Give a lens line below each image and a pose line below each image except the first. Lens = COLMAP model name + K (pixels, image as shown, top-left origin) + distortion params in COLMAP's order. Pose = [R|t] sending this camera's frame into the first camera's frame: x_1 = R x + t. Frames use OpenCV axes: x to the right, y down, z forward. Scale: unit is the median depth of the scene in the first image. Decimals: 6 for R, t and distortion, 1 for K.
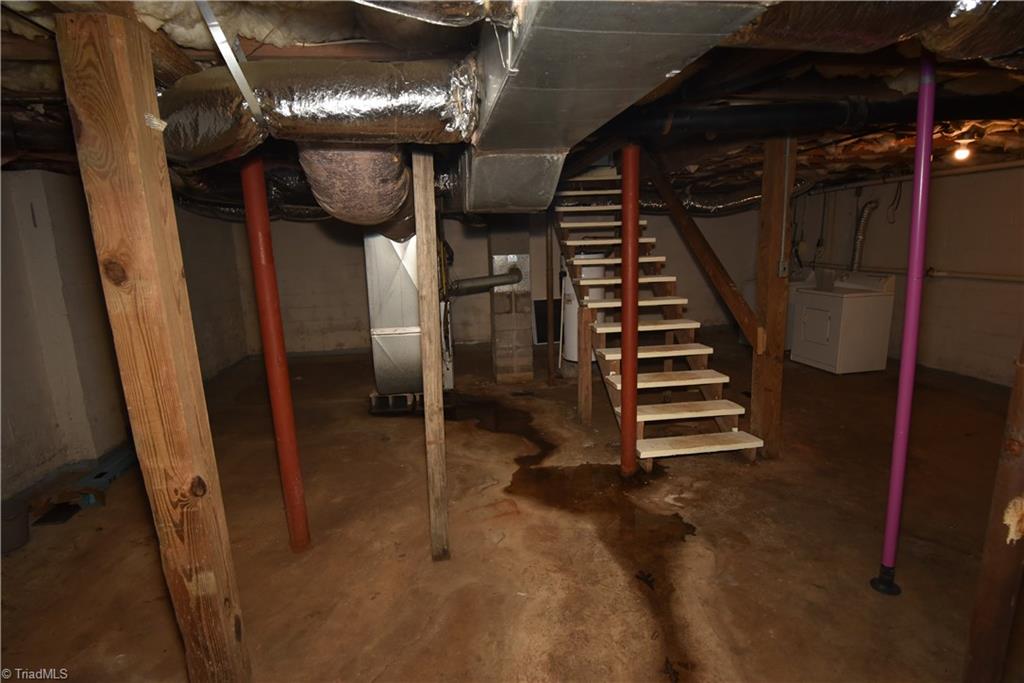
lens RADIAL K [[499.9, 0, 512.0], [0, 499.9, 341.5], [0, 0, 1]] dist [-0.022954, 0.000501]
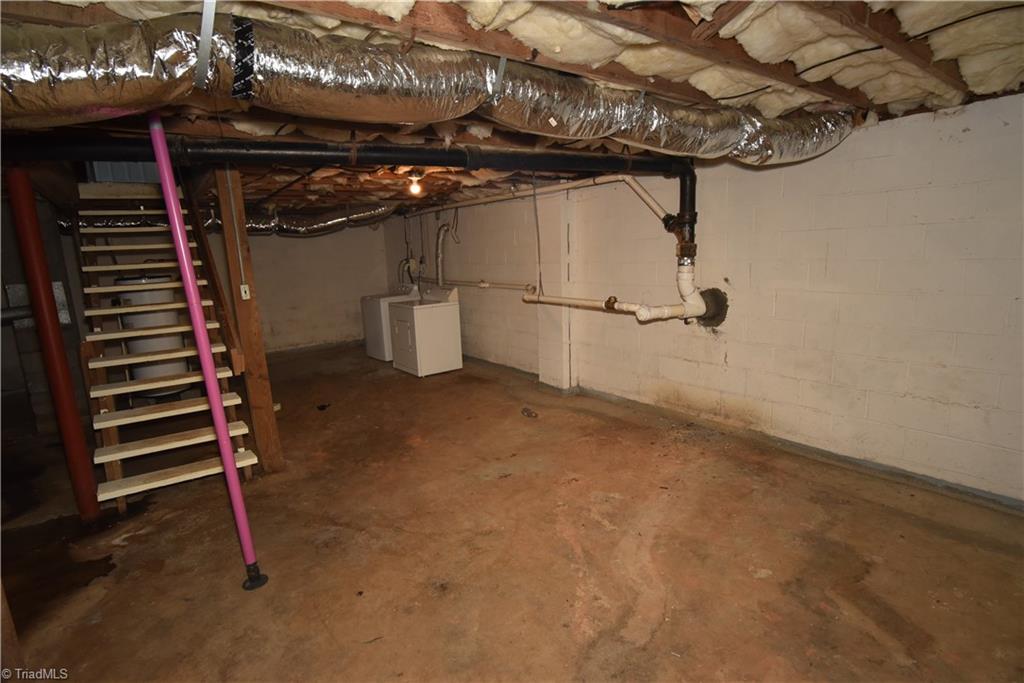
lens RADIAL K [[499.9, 0, 512.0], [0, 499.9, 341.5], [0, 0, 1]] dist [-0.022954, 0.000501]
pose [[0.883569, -0.088059, 0.459947, 0.494578], [0.100670, 0.994916, -0.002909, 0.015588], [-0.457352, 0.048873, 0.887942, -0.164919]]
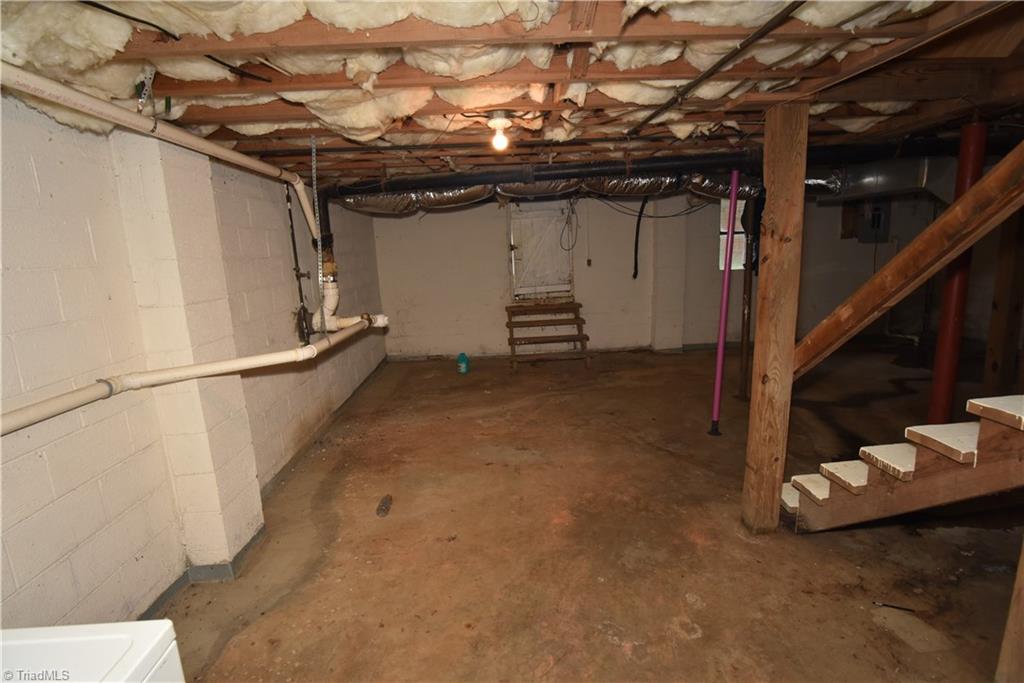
lens RADIAL K [[499.9, 0, 512.0], [0, 499.9, 341.5], [0, 0, 1]] dist [-0.022954, 0.000501]
pose [[-0.990114, 0.057742, 0.127832, 0.768252], [0.100502, 0.927774, 0.359353, -0.345539], [-0.097849, 0.368648, -0.924405, 1.631827]]
